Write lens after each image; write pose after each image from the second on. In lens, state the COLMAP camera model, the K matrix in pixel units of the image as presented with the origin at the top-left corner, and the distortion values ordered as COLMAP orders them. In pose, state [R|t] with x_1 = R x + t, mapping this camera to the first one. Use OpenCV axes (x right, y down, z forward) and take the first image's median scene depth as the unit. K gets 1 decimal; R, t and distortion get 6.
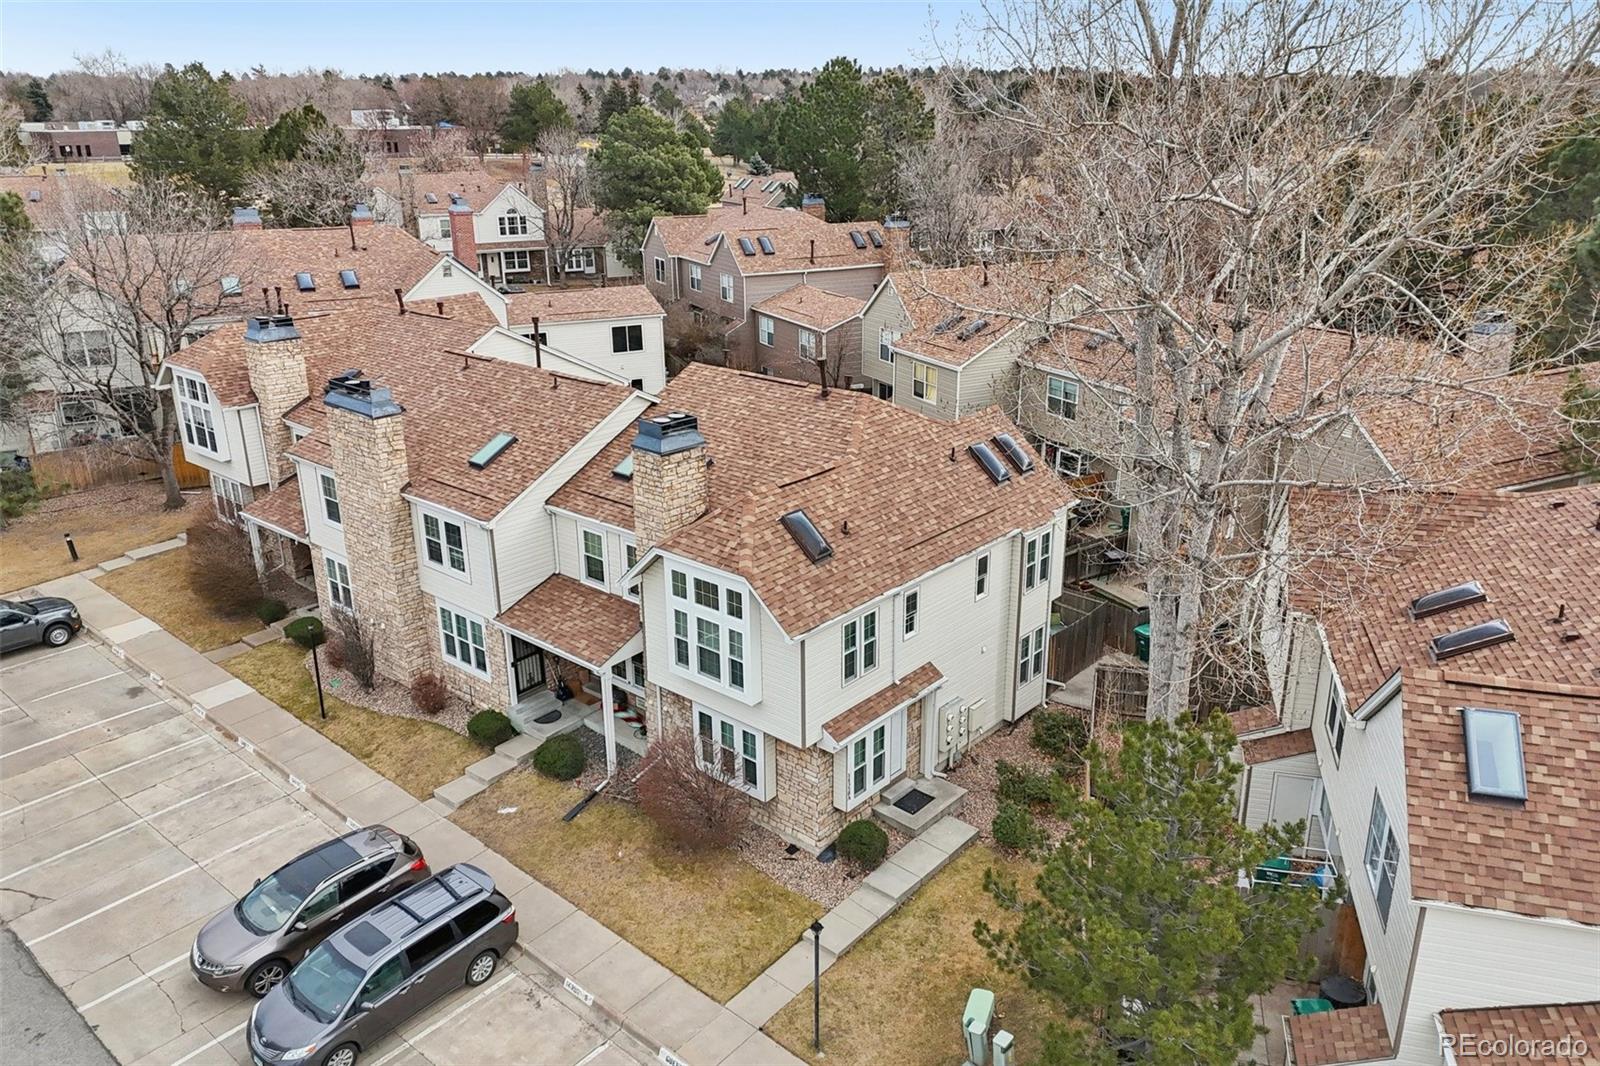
lens RADIAL K [[1185.3, 0, 802.8], [0, 1185.3, 537.3], [0, 0, 1]] dist [0.064799, -0.041644]
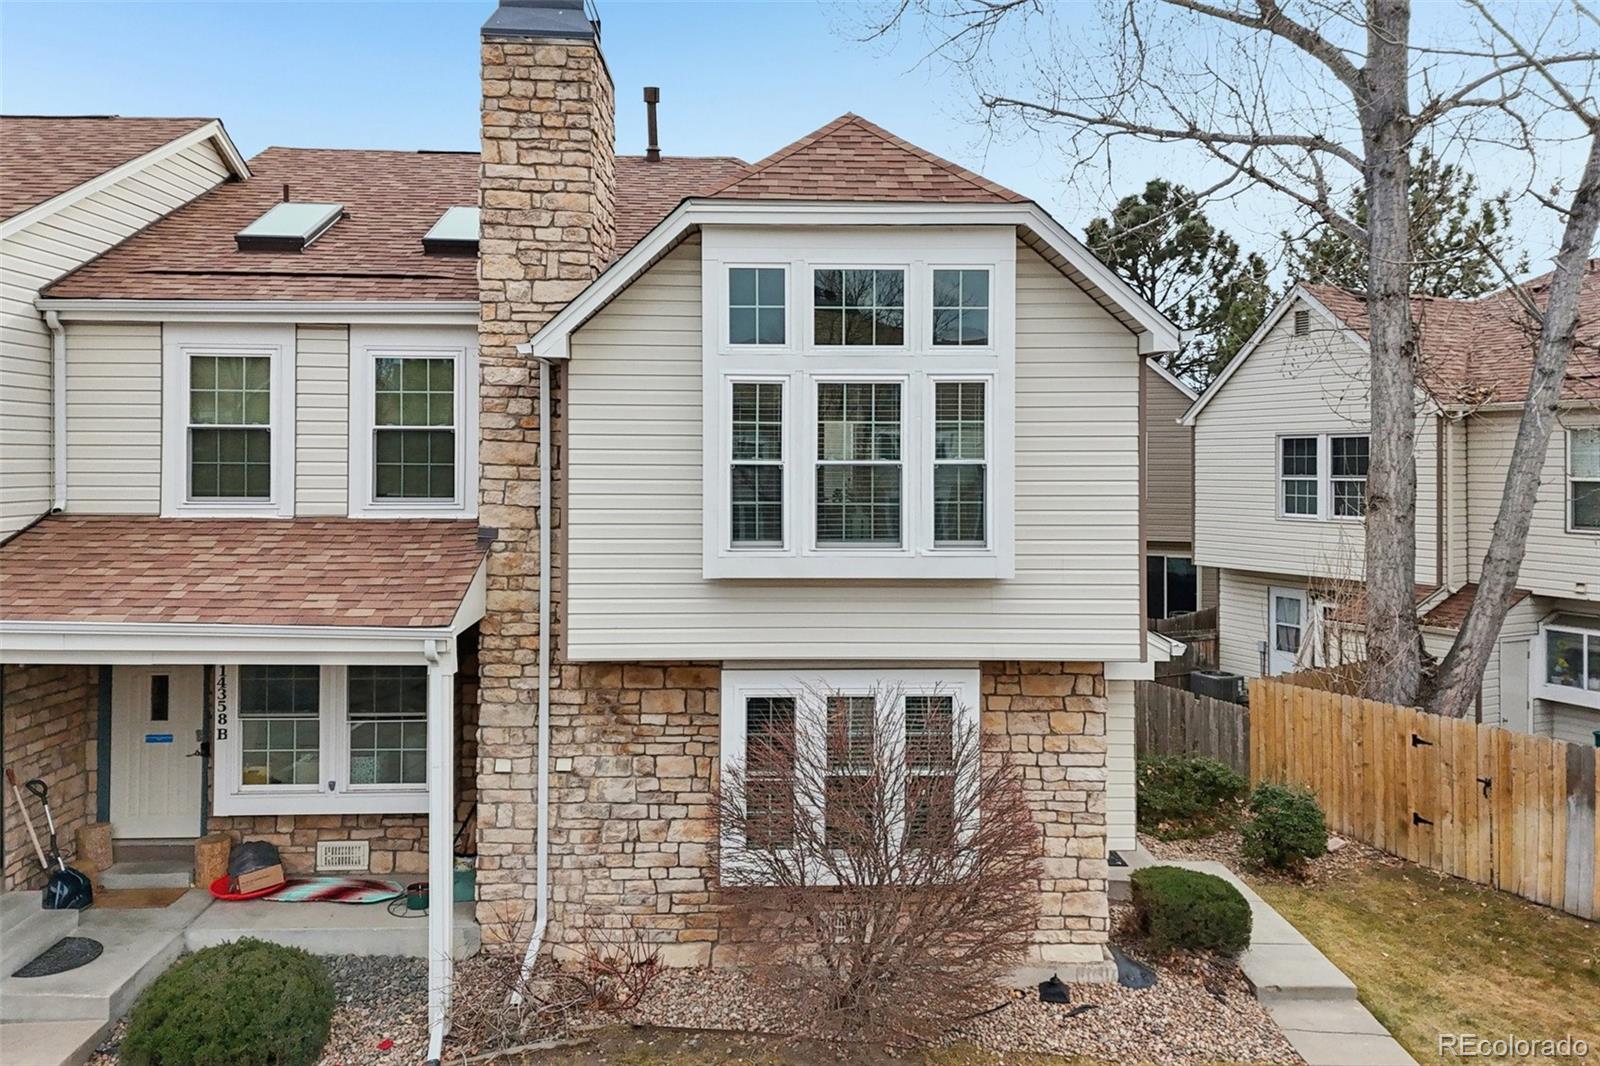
lens RADIAL K [[1185.3, 0, 795.2], [0, 1185.3, 524.7], [0, 0, 1]] dist [0.064799, -0.041644]
pose [[0.734702, -0.012809, 0.678269, -0.344178], [0.217597, 0.951443, -0.217733, 0.186444], [-0.642545, 0.307558, 0.701814, 0.736784]]
